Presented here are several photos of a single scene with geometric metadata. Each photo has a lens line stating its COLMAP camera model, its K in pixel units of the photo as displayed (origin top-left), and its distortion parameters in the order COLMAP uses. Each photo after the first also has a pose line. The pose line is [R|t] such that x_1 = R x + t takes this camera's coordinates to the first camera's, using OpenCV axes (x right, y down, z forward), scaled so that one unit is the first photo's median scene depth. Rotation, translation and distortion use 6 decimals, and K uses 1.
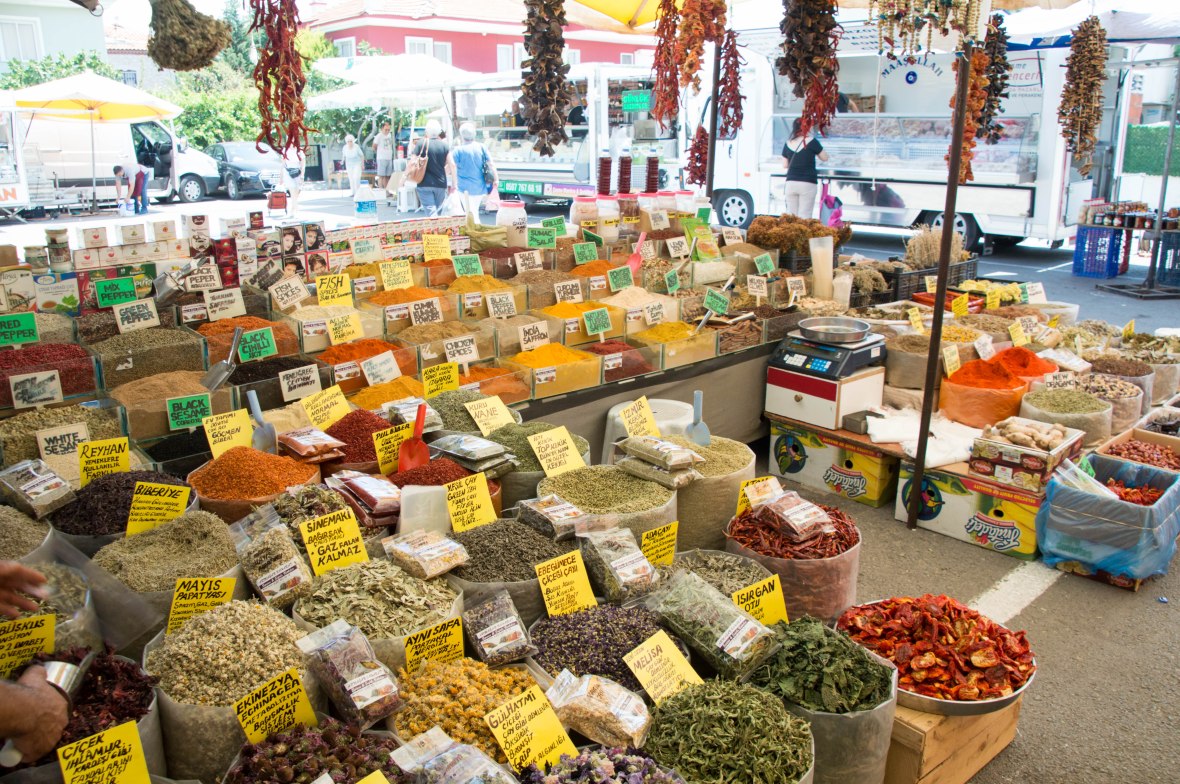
lens RADIAL K [[965.8, 0, 589.9], [0, 965.8, 389.4], [0, 0, 1]] dist [-0.096060, 0.045290]
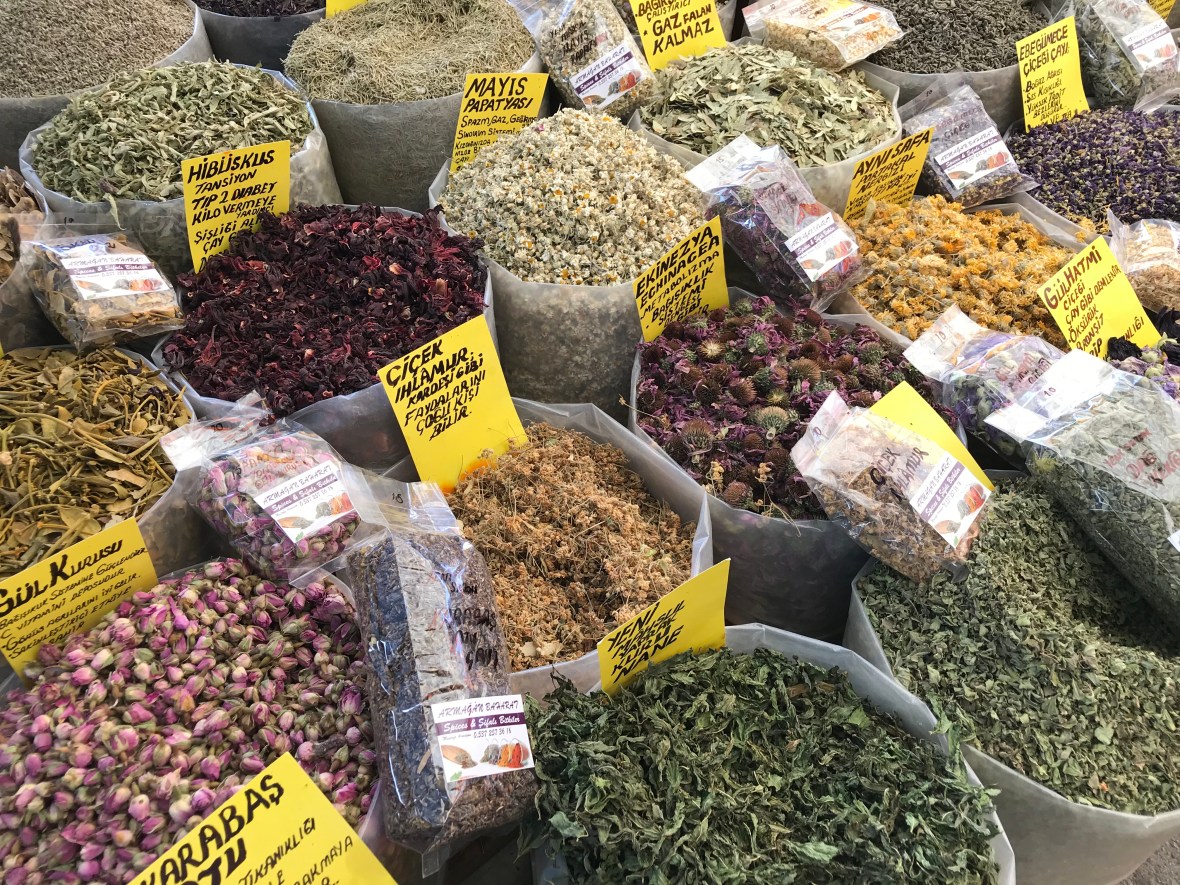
lens RADIAL K [[939.1, 0, 590.1], [0, 939.1, 441.6], [0, 0, 1]] dist [0.002247, -0.006215]
pose [[0.998400, -0.001656, -0.056527, -0.338124], [0.029352, 0.869561, 0.492953, 0.117352], [0.048338, -0.493823, 0.868218, 0.397495]]
